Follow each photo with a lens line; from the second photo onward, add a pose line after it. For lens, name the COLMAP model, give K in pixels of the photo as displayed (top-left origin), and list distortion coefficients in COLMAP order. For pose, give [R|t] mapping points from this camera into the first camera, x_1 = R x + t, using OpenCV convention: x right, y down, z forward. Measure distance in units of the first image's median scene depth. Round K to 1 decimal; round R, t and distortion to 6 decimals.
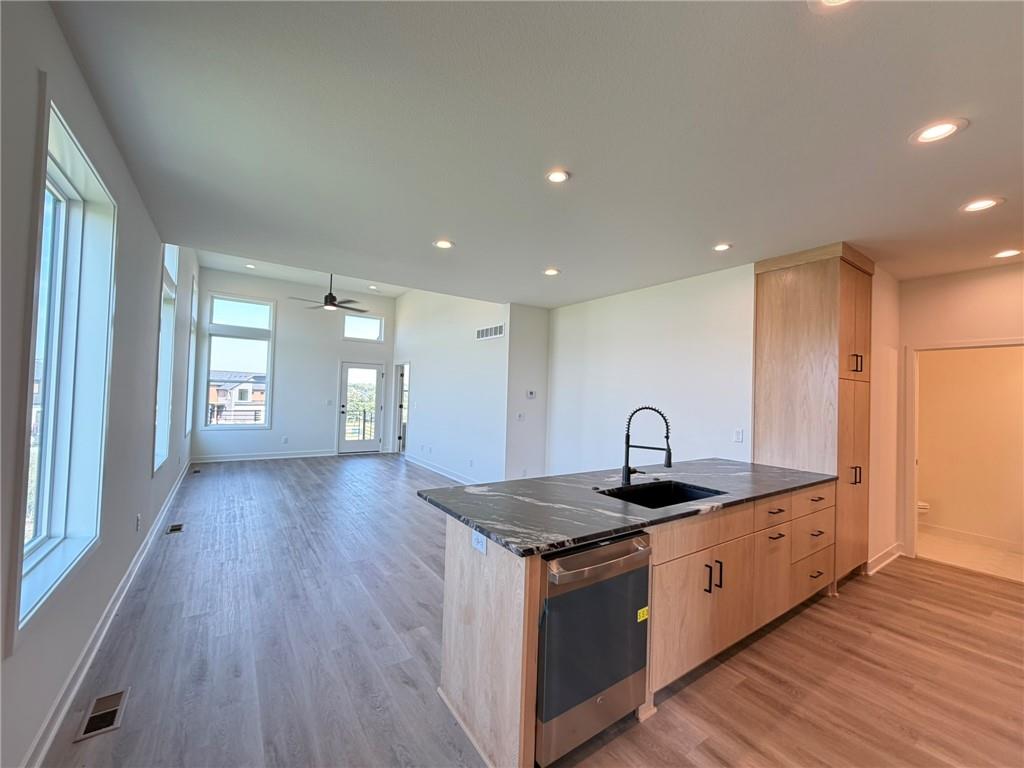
lens RADIAL K [[409.8, 0, 509.1], [0, 409.8, 386.6], [0, 0, 1]] dist [0.001736, -0.000642]
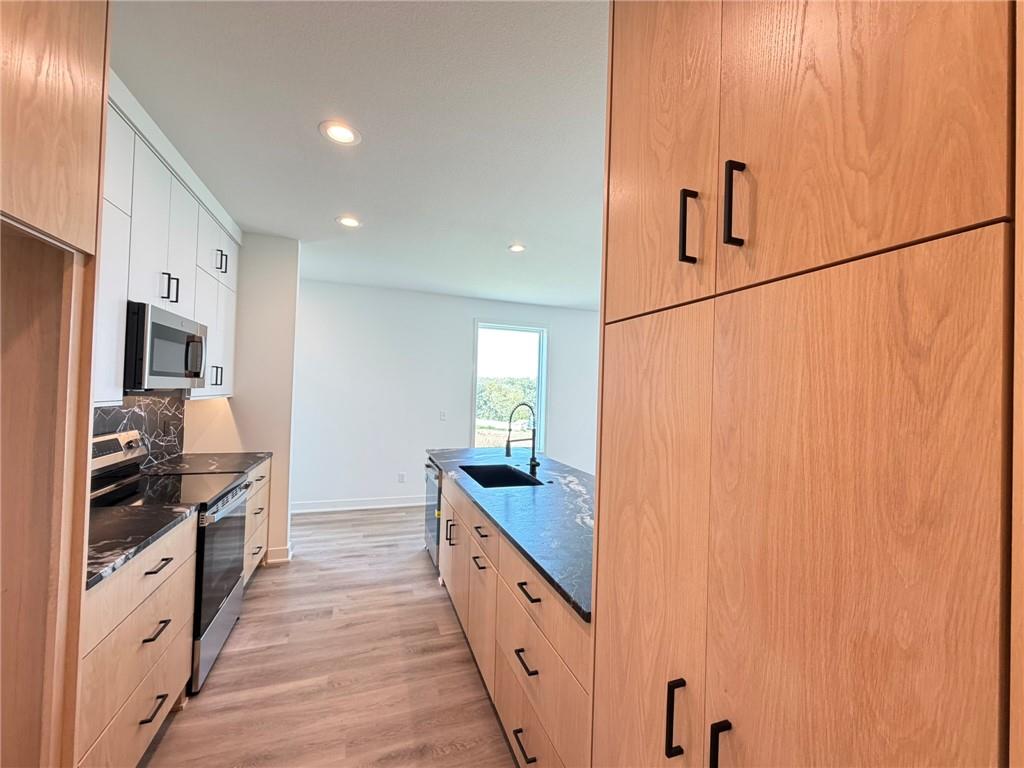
lens RADIAL K [[409.8, 0, 511.9], [0, 409.8, 387.7], [0, 0, 1]] dist [0.001736, -0.000642]
pose [[-0.251943, -0.048328, -0.966535, 0.602299], [-0.020379, 0.998796, -0.044629, 0.024523], [0.967528, 0.008453, -0.252624, 0.532738]]
